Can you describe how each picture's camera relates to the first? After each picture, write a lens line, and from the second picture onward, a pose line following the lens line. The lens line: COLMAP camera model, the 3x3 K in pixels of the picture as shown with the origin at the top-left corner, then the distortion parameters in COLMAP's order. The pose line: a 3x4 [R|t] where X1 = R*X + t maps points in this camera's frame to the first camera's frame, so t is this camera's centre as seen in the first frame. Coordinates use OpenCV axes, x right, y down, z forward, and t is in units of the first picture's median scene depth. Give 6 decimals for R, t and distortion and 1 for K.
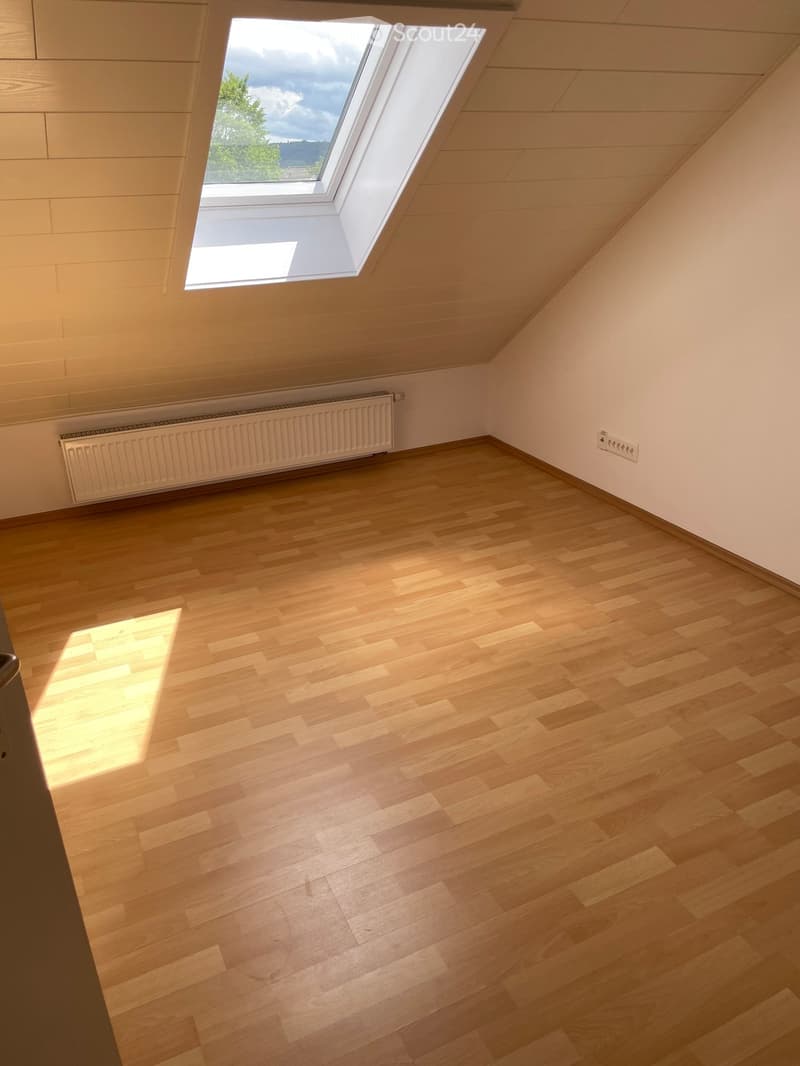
lens RADIAL K [[820.3, 0, 420.9], [0, 820.3, 501.8], [0, 0, 1]] dist [0.050768, -0.068830]
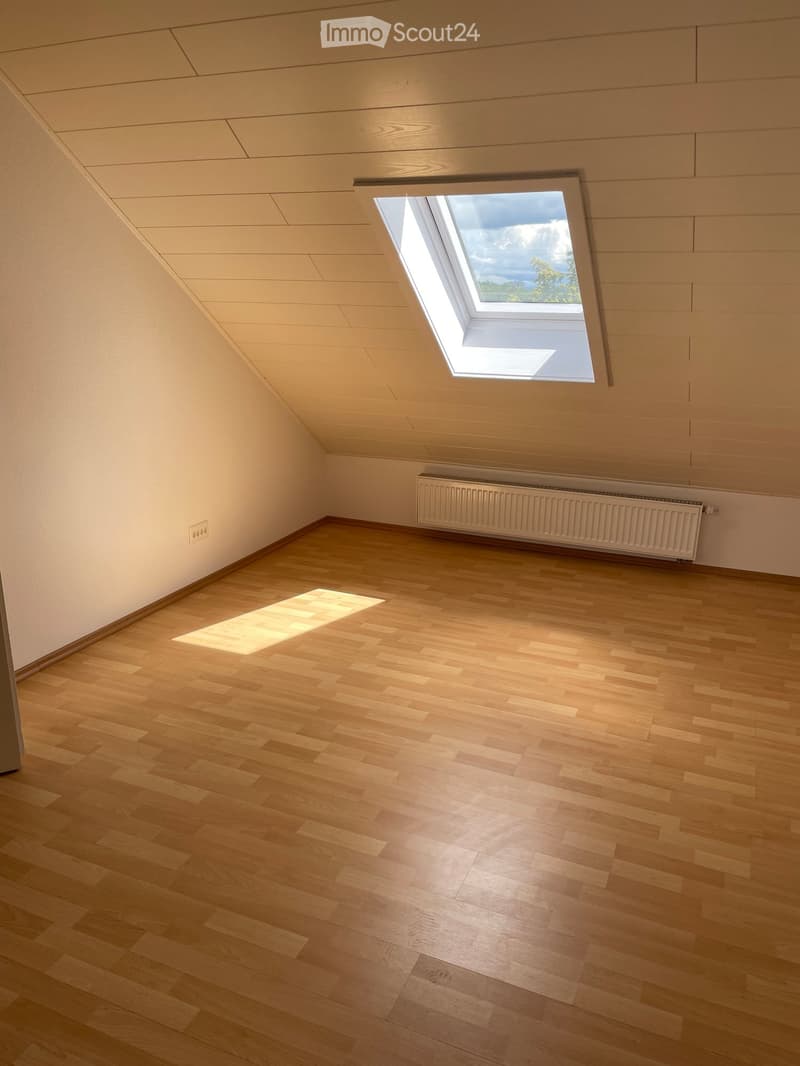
lens RADIAL K [[820.3, 0, 404.7], [0, 820.3, 532.8], [0, 0, 1]] dist [0.050768, -0.068830]
pose [[0.655960, 0.245101, -0.713892, 0.632572], [-0.304666, 0.951315, 0.046673, -0.047923], [0.690576, 0.186883, 0.698699, 0.050258]]
